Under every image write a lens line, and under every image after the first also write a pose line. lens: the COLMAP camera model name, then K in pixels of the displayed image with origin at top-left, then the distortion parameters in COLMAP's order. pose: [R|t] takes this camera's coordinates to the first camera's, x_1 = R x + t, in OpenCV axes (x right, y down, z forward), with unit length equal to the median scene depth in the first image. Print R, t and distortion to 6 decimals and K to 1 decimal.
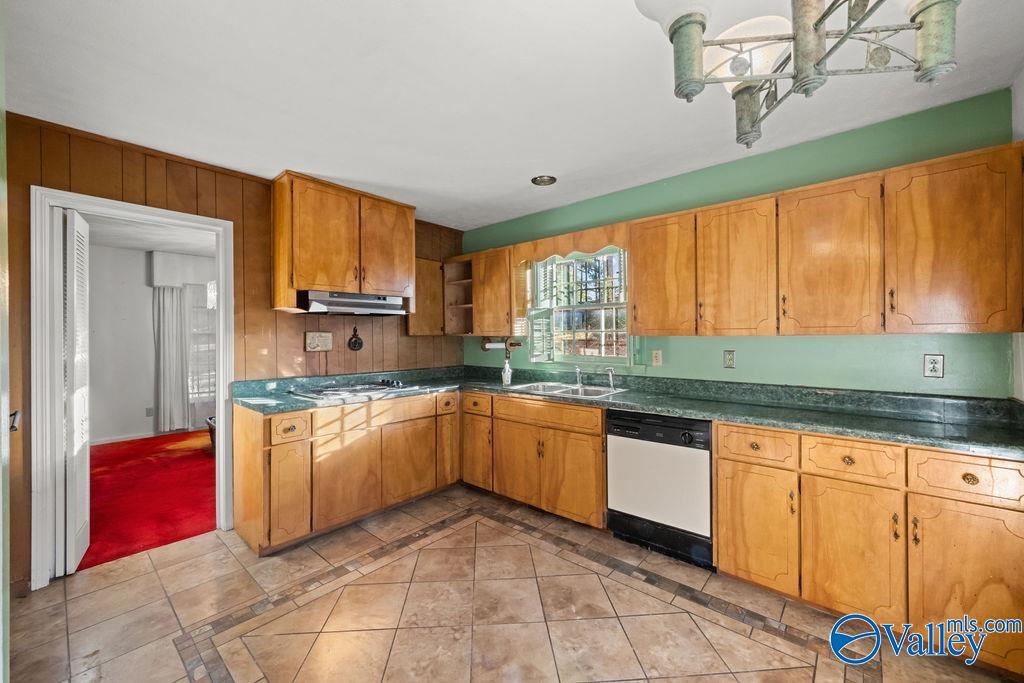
lens RADIAL K [[398.7, 0, 511.3], [0, 398.7, 334.9], [0, 0, 1]] dist [-0.001414, 0.000013]
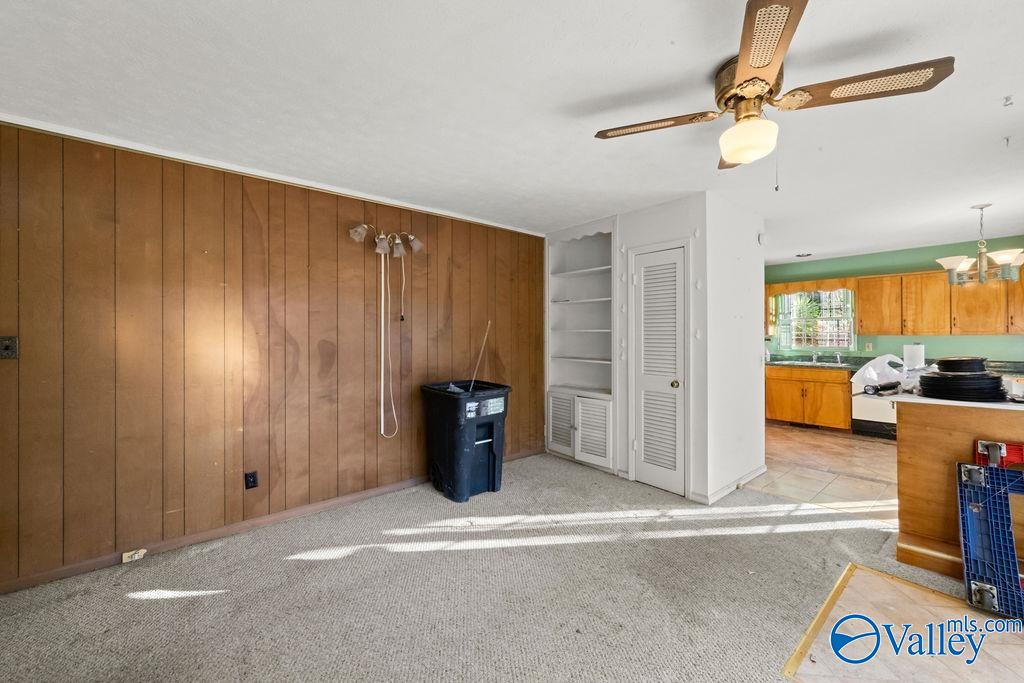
lens RADIAL K [[398.7, 0, 511.3], [0, 398.7, 334.9], [0, 0, 1]] dist [-0.001414, 0.000013]
pose [[0.987749, 0.002891, -0.156025, -1.226700], [-0.002907, 0.999996, 0.000125, 0.005456], [0.156025, 0.000330, 0.987753, -1.369431]]
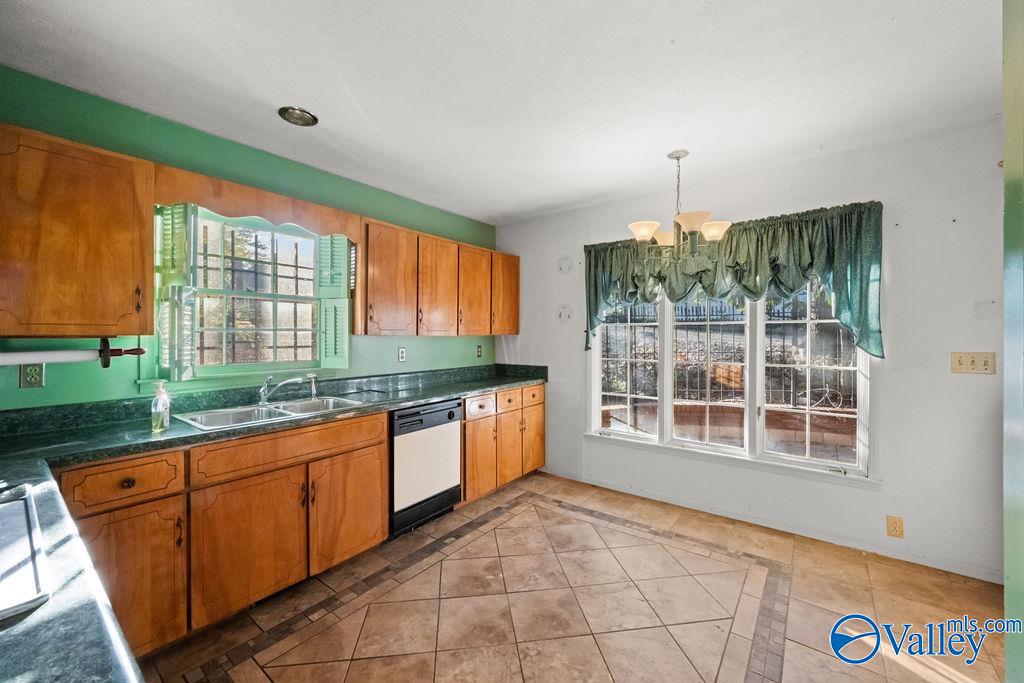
lens RADIAL K [[398.7, 0, 511.3], [0, 398.7, 334.9], [0, 0, 1]] dist [-0.001414, 0.000013]
pose [[-0.058285, 0.007470, 0.998272, -0.772693], [-0.001545, 0.999970, -0.007573, 0.008367], [-0.998299, -0.001983, -0.058272, 0.795341]]
